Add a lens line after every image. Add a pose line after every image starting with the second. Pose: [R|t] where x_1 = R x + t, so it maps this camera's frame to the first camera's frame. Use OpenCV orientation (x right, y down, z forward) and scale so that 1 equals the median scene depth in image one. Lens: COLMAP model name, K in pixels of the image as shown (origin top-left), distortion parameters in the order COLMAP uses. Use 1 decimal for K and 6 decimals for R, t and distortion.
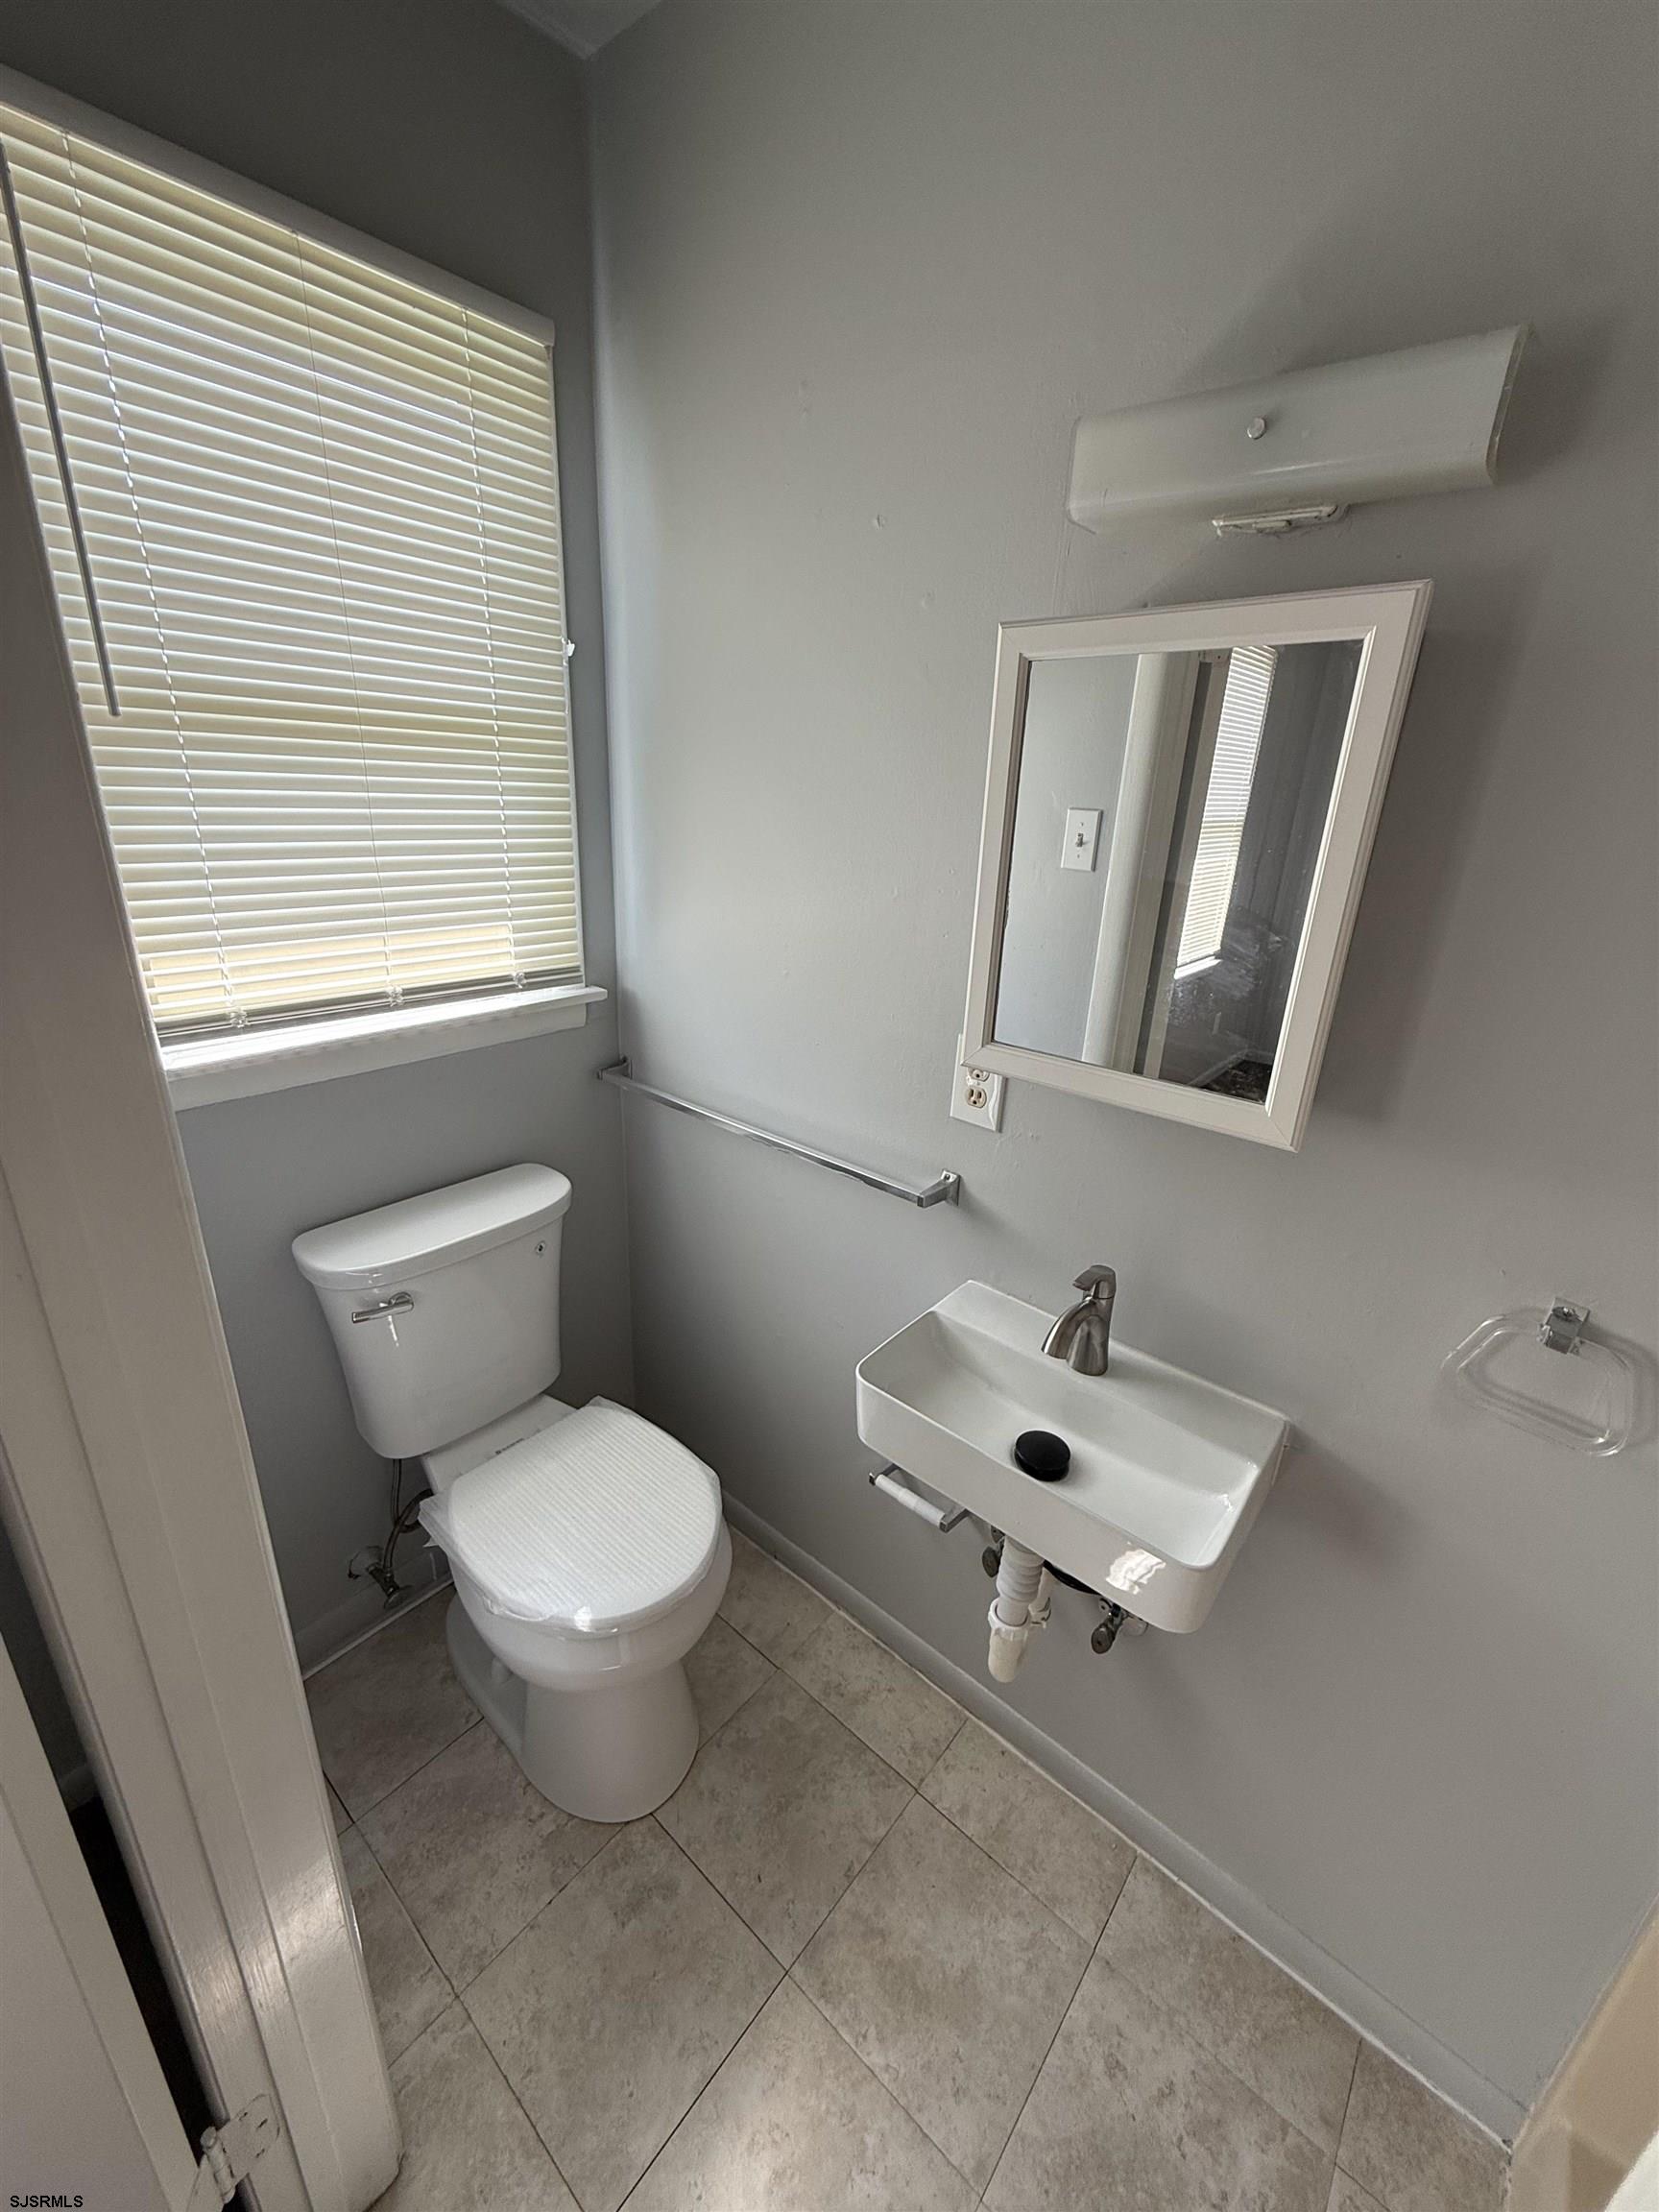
lens RADIAL K [[889.6, 0, 829.7], [0, 889.6, 1101.8], [0, 0, 1]] dist [-0.001052, 0.000641]
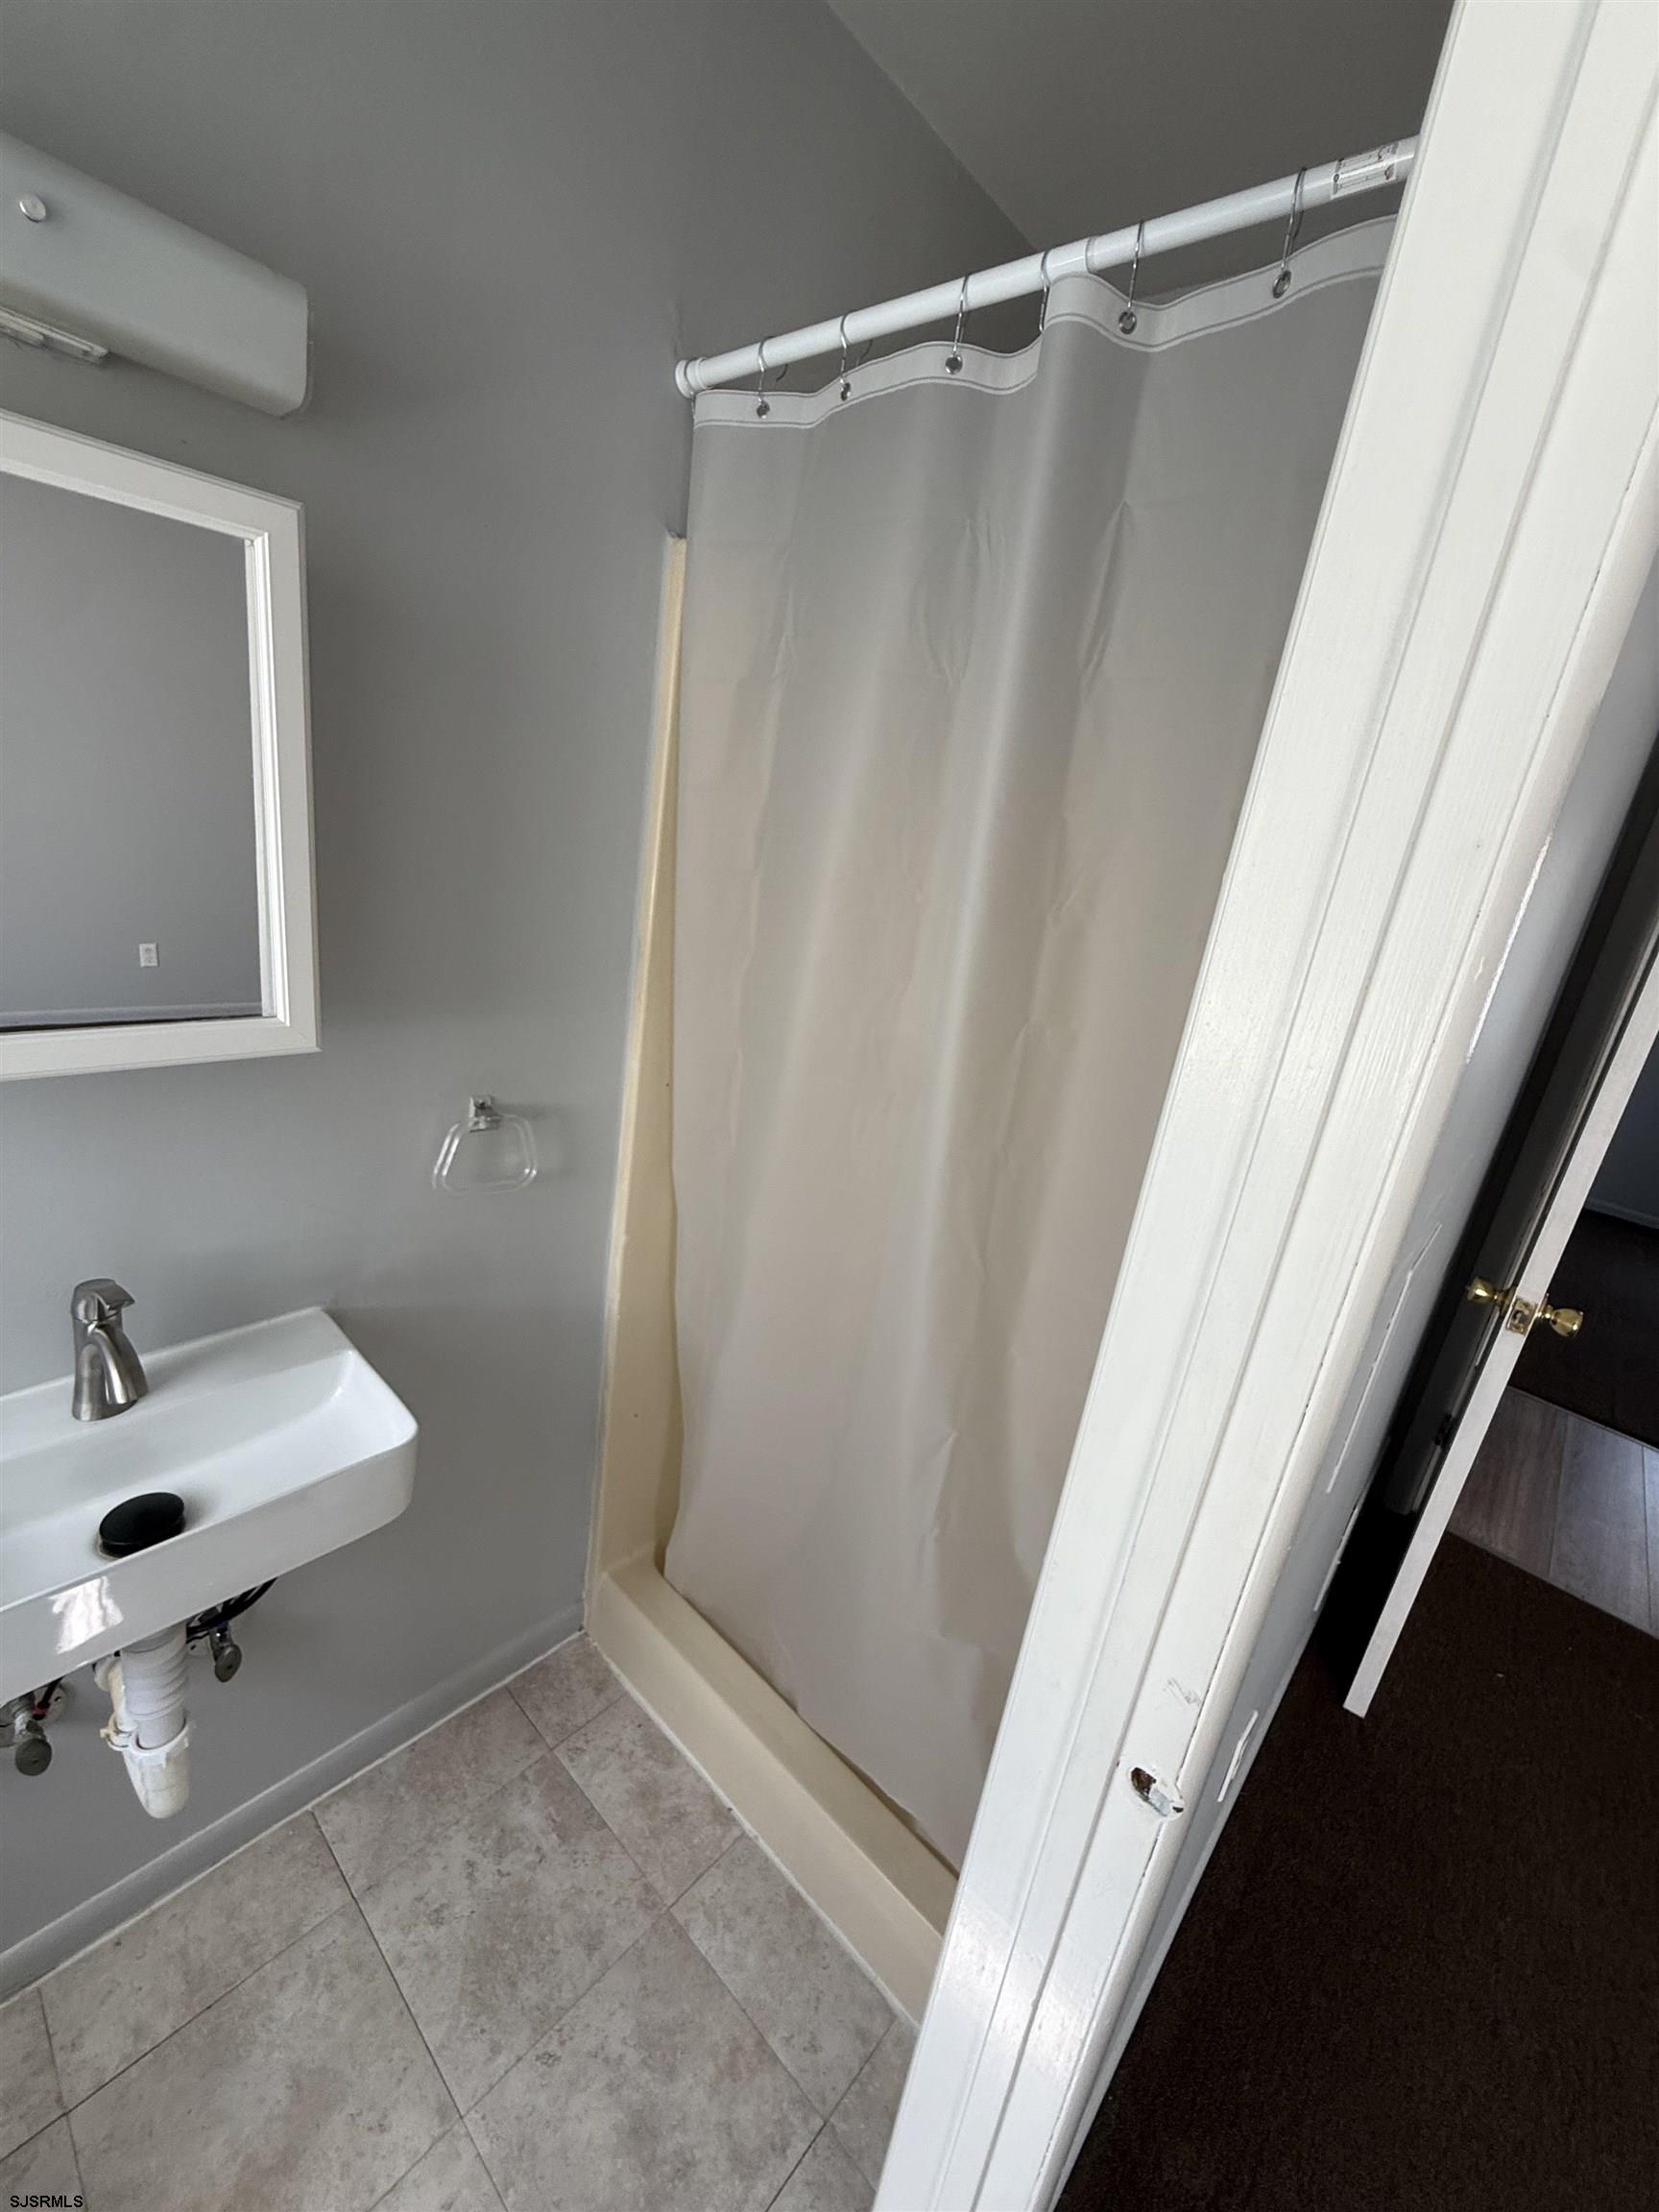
lens RADIAL K [[889.6, 0, 829.7], [0, 889.6, 1106.3], [0, 0, 1]] dist [-0.001052, 0.000641]
pose [[0.019198, -0.330722, 0.943533, -0.368196], [0.209395, 0.924108, 0.319652, -0.070966], [-0.977643, 0.191435, 0.086993, 0.252738]]
